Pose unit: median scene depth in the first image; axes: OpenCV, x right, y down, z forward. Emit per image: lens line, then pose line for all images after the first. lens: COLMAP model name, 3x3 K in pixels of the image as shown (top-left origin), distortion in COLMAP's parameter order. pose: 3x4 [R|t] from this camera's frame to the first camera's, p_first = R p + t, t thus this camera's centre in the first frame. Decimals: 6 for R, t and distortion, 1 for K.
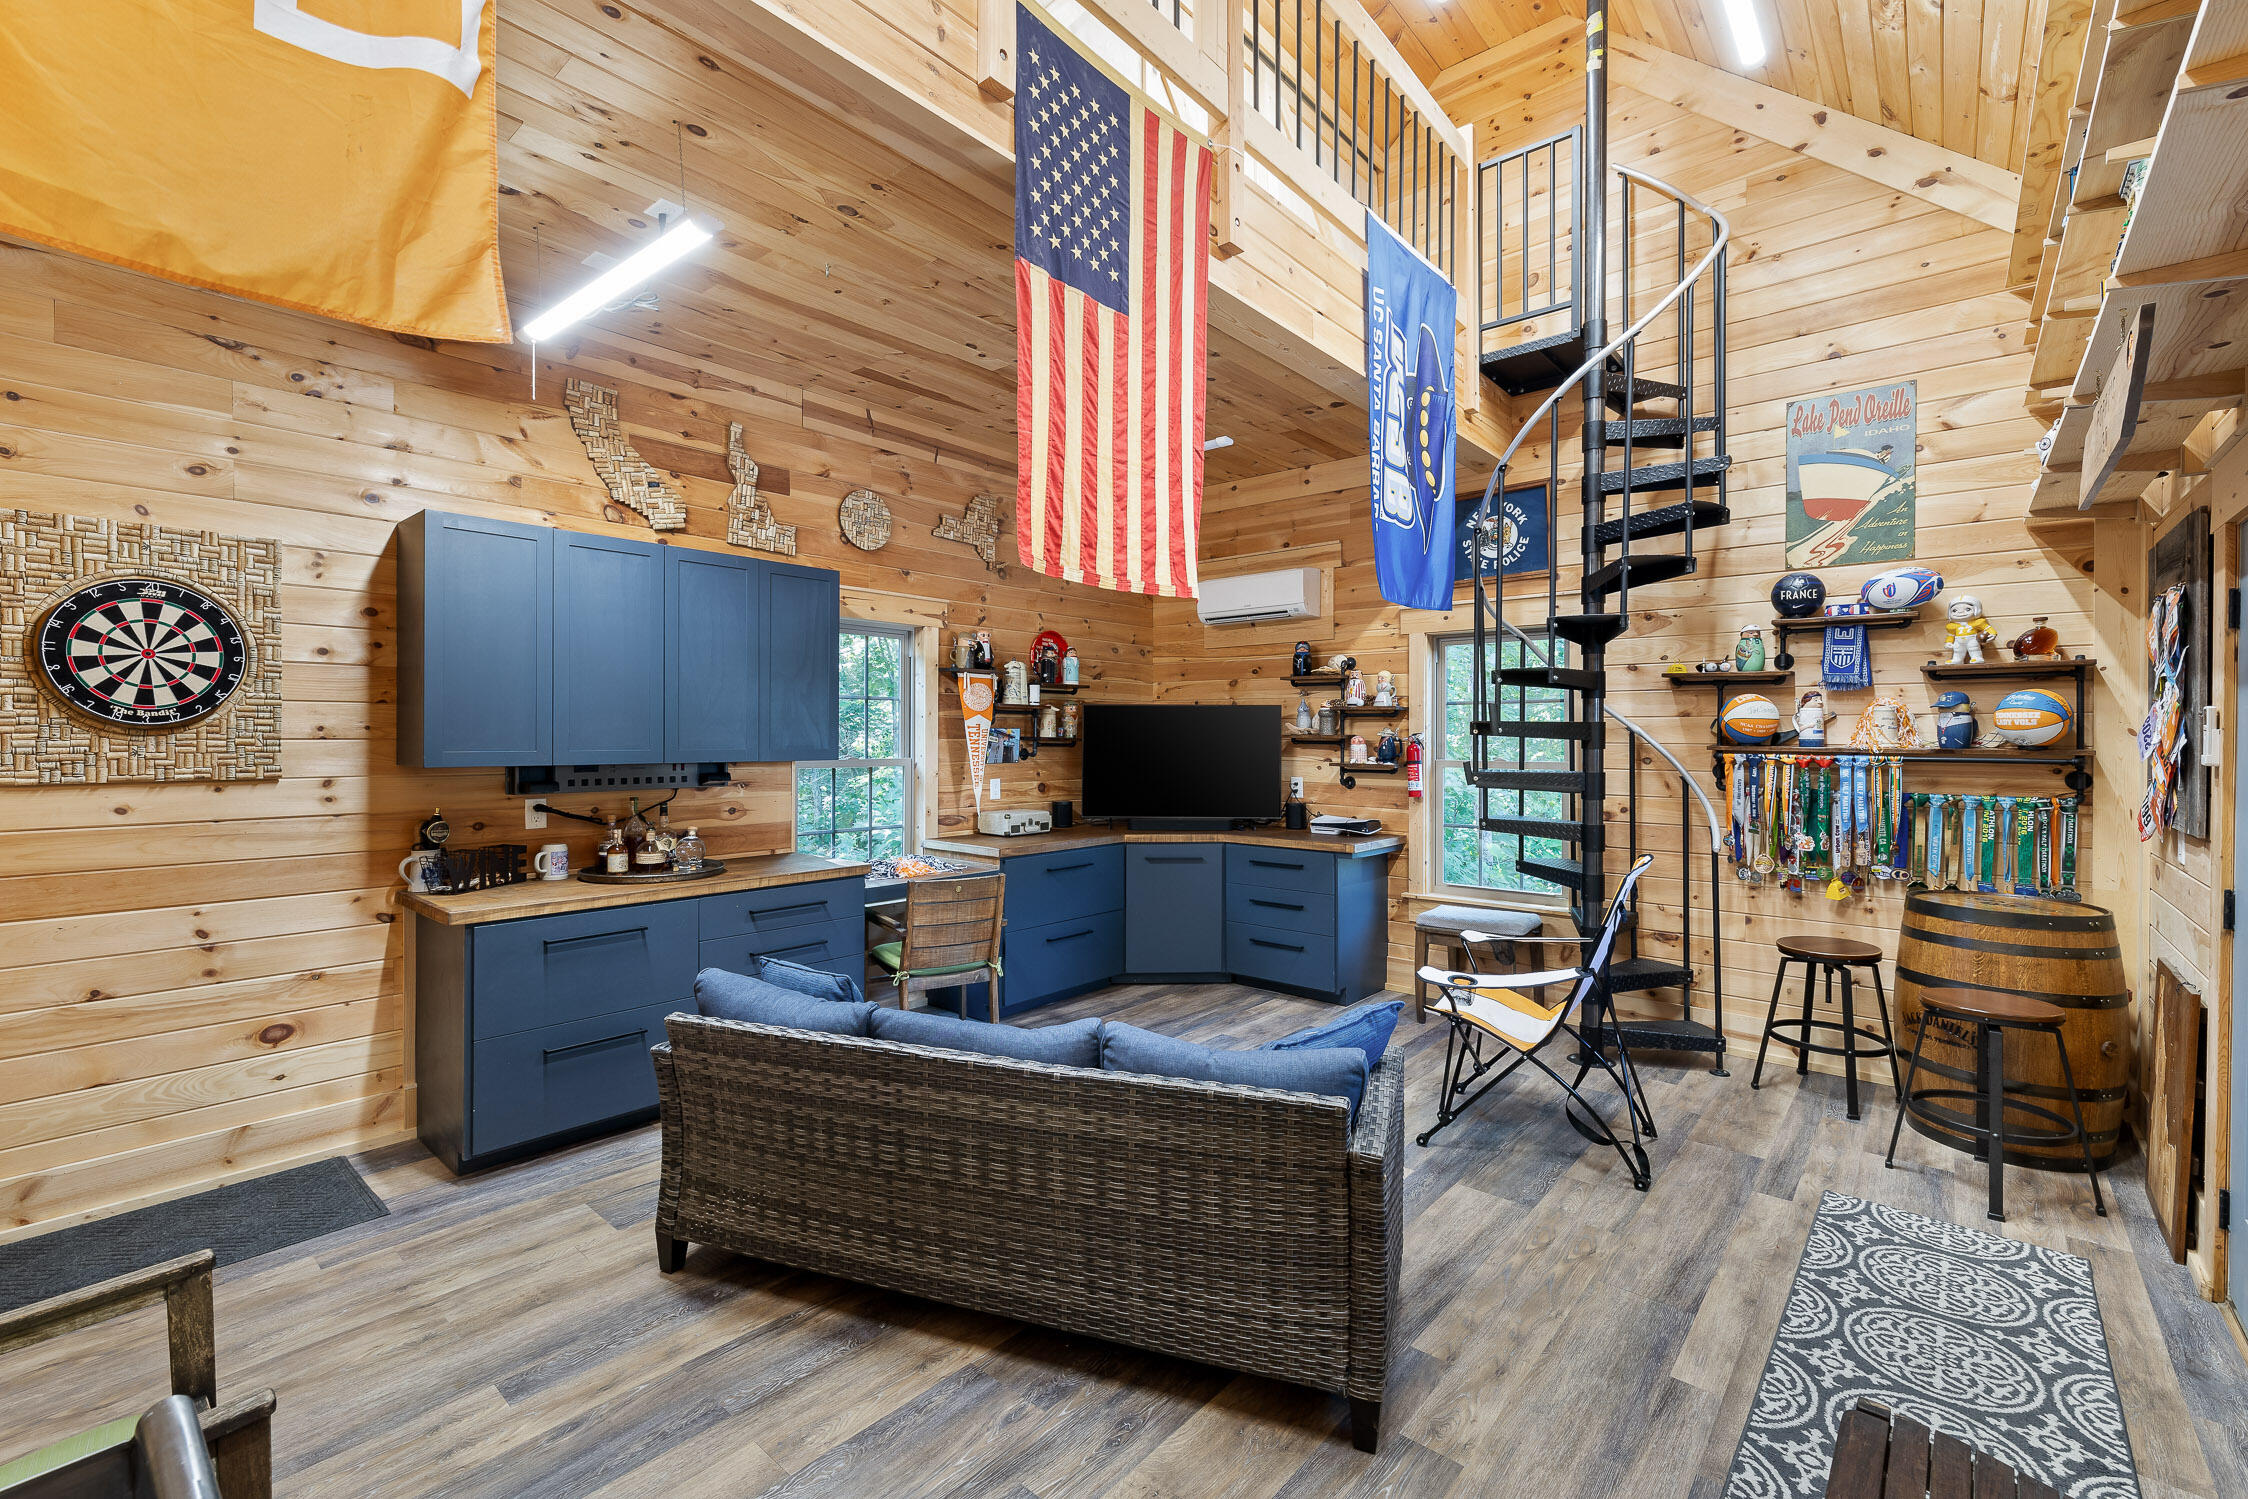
lens RADIAL K [[955.4, 0, 1124.0], [0, 955.4, 749.5], [0, 0, 1]] dist [-0.002218, -0.000239]
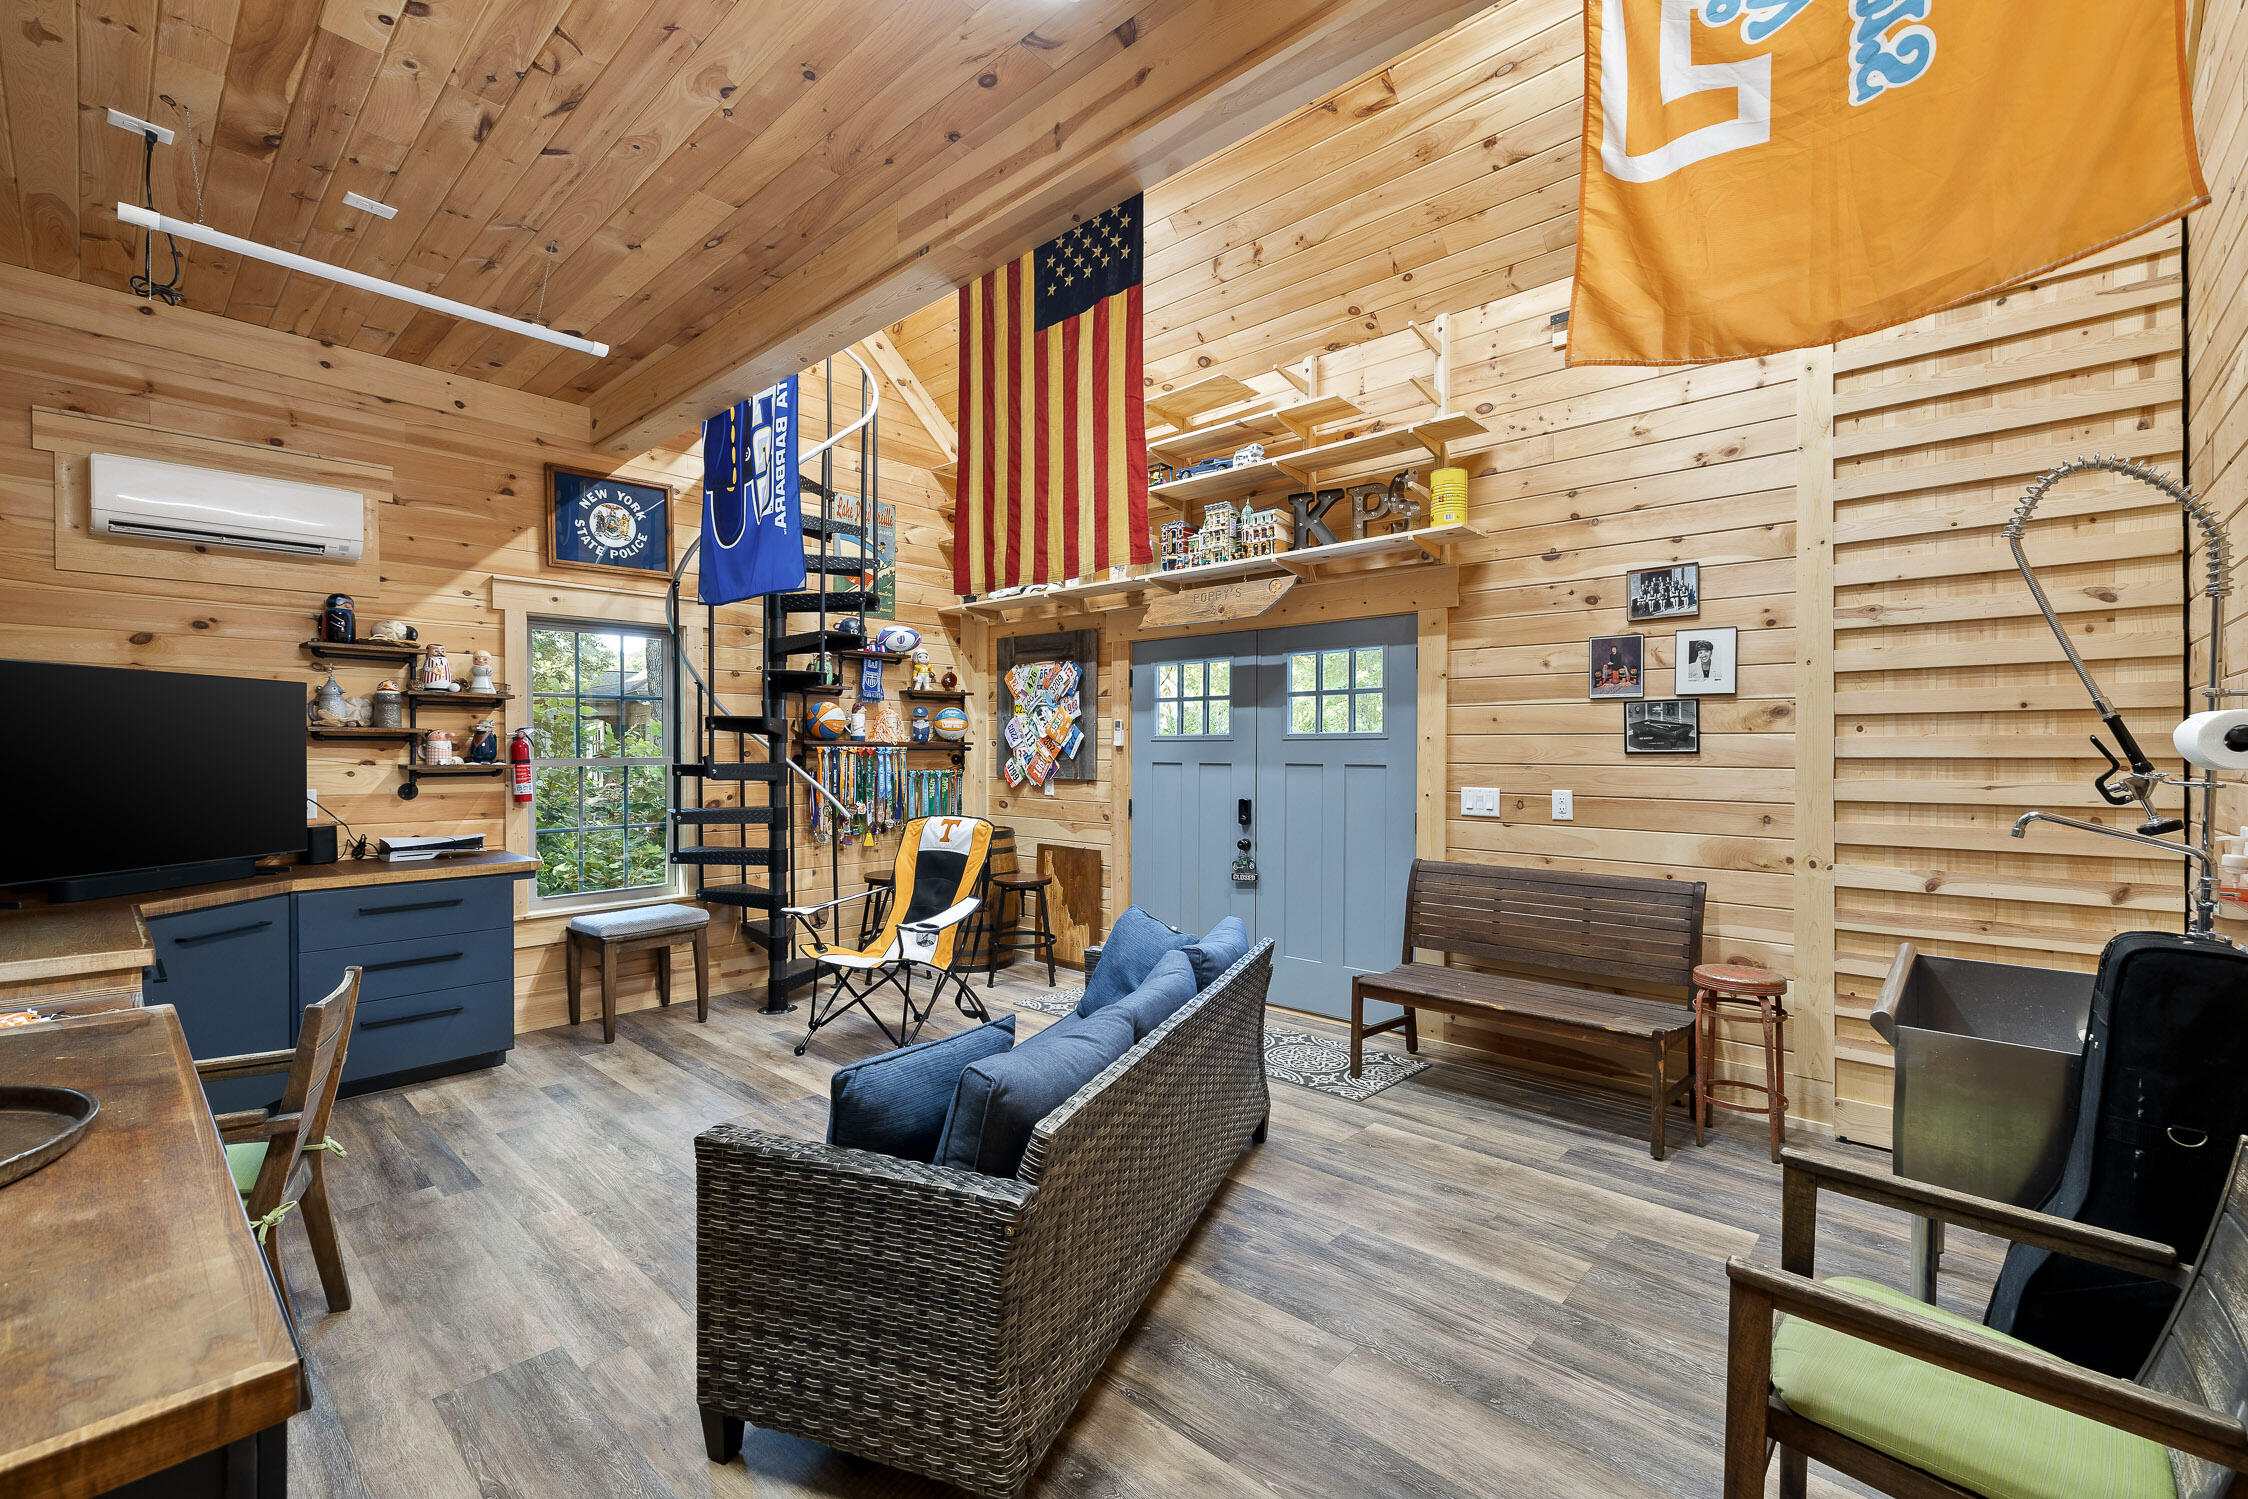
lens RADIAL K [[950.4, 0, 1124.0], [0, 950.4, 749.5], [0, 0, 1]] dist [-0.001305, -0.000336]
pose [[0.030662, -0.006549, 0.999508, -0.581315], [0.014179, 0.999881, 0.006117, 0.005951], [-0.999429, 0.013984, 0.030751, 0.473150]]
